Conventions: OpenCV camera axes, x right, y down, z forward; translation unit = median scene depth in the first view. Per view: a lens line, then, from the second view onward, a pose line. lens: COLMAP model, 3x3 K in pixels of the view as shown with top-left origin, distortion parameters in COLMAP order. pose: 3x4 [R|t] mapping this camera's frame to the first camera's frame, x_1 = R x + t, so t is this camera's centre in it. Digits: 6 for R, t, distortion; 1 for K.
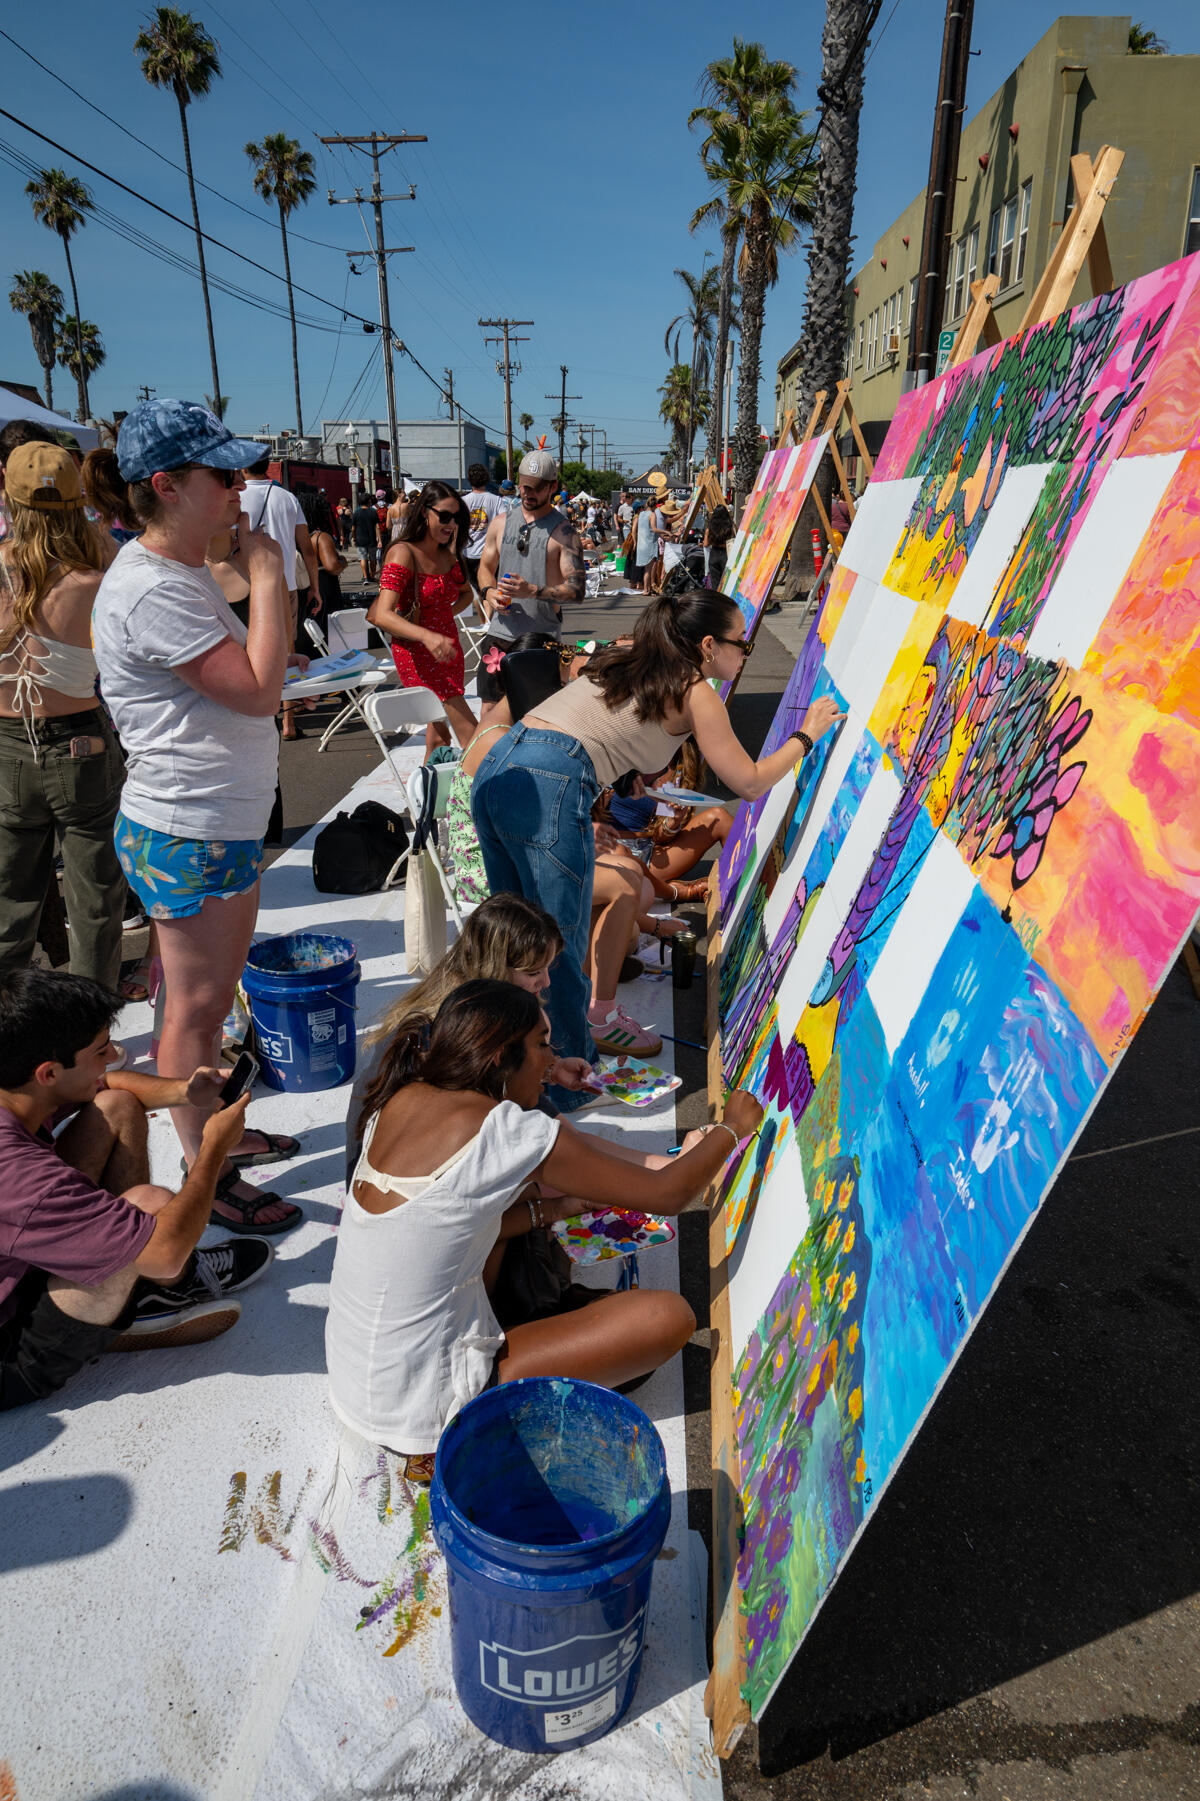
lens RADIAL K [[1229.2, 0, 600.0], [0, 1229.2, 900.5], [0, 0, 1]] dist [-0.008778, 0.001593]
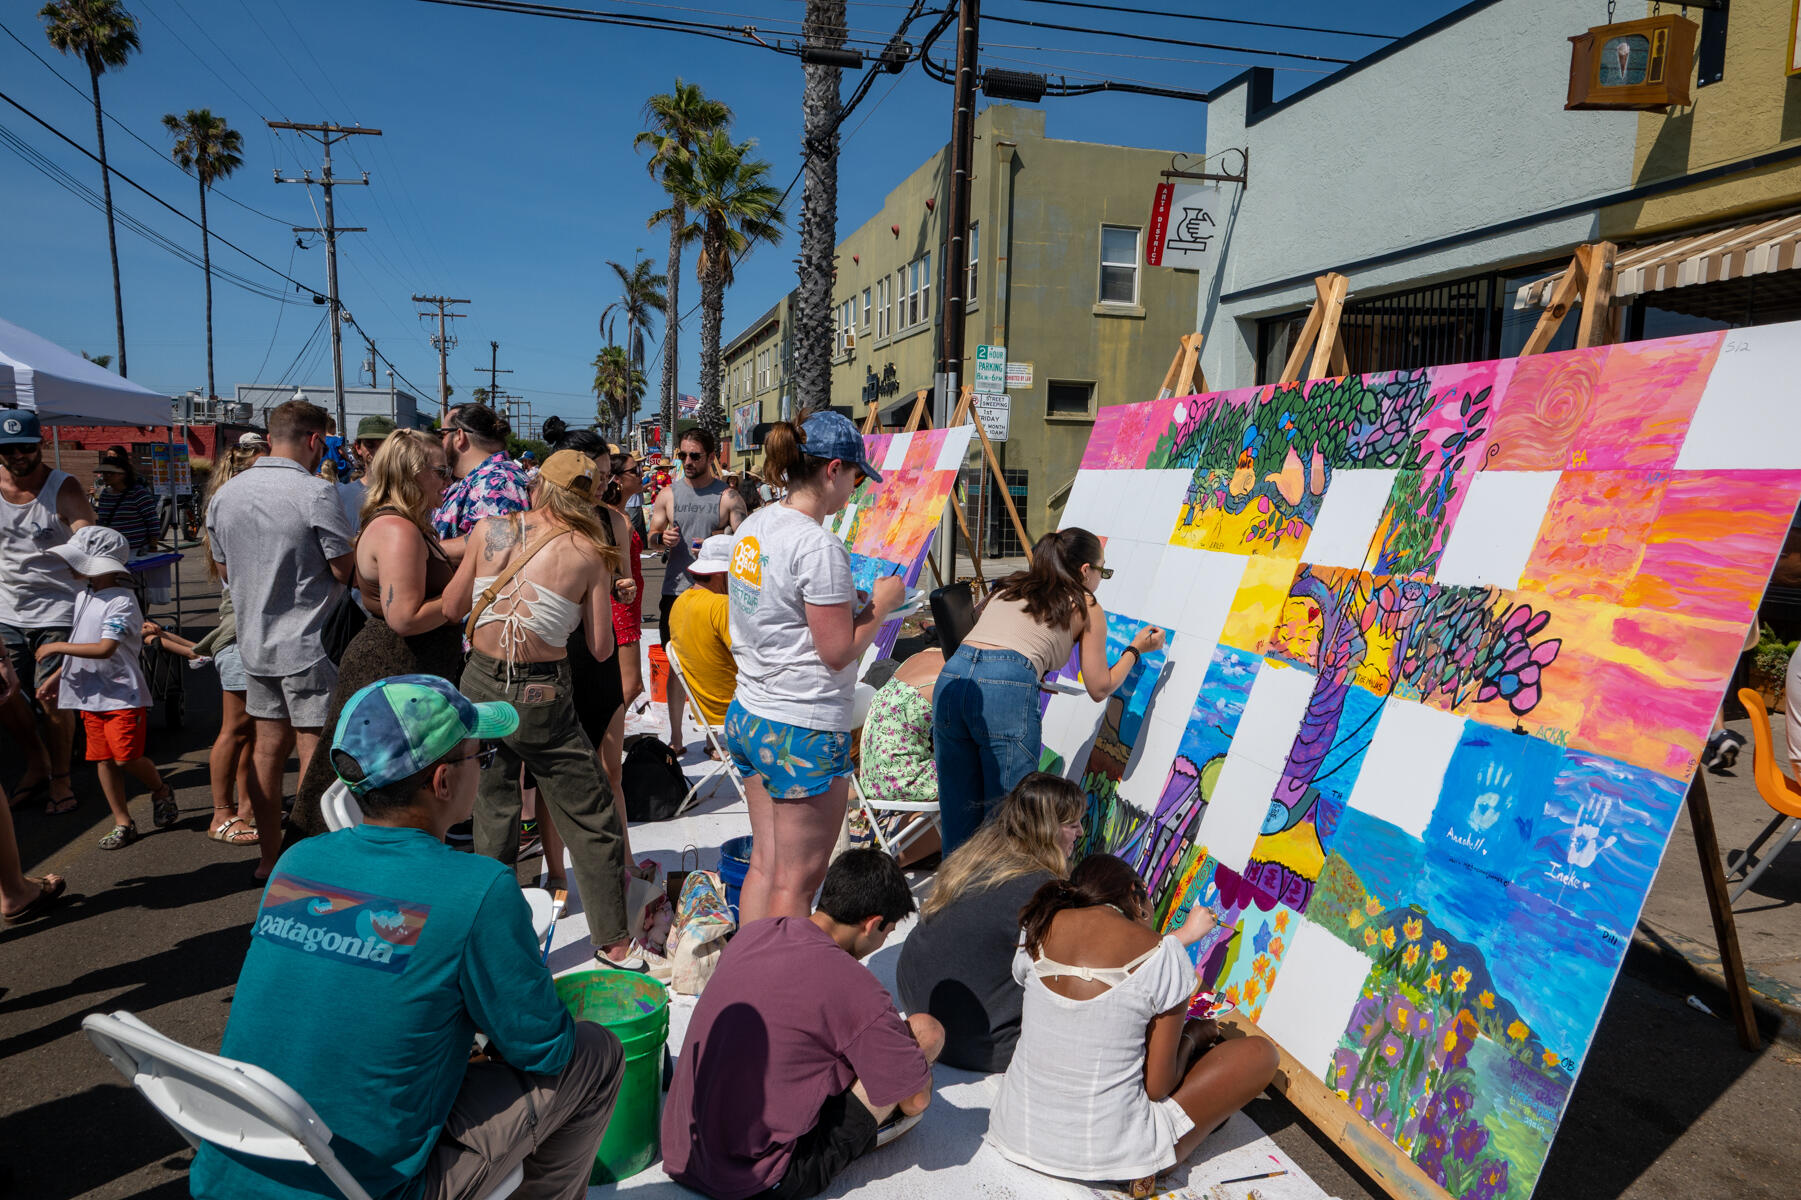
lens RADIAL K [[1229.2, 0, 893.5], [0, 1229.2, 612.9], [0, 0, 1]] dist [-0.008778, 0.001593]
pose [[0.953297, -0.019199, 0.301422, -0.097581], [0.078501, 0.979430, -0.185889, 0.009675], [-0.291653, 0.200870, 0.935195, -0.035647]]
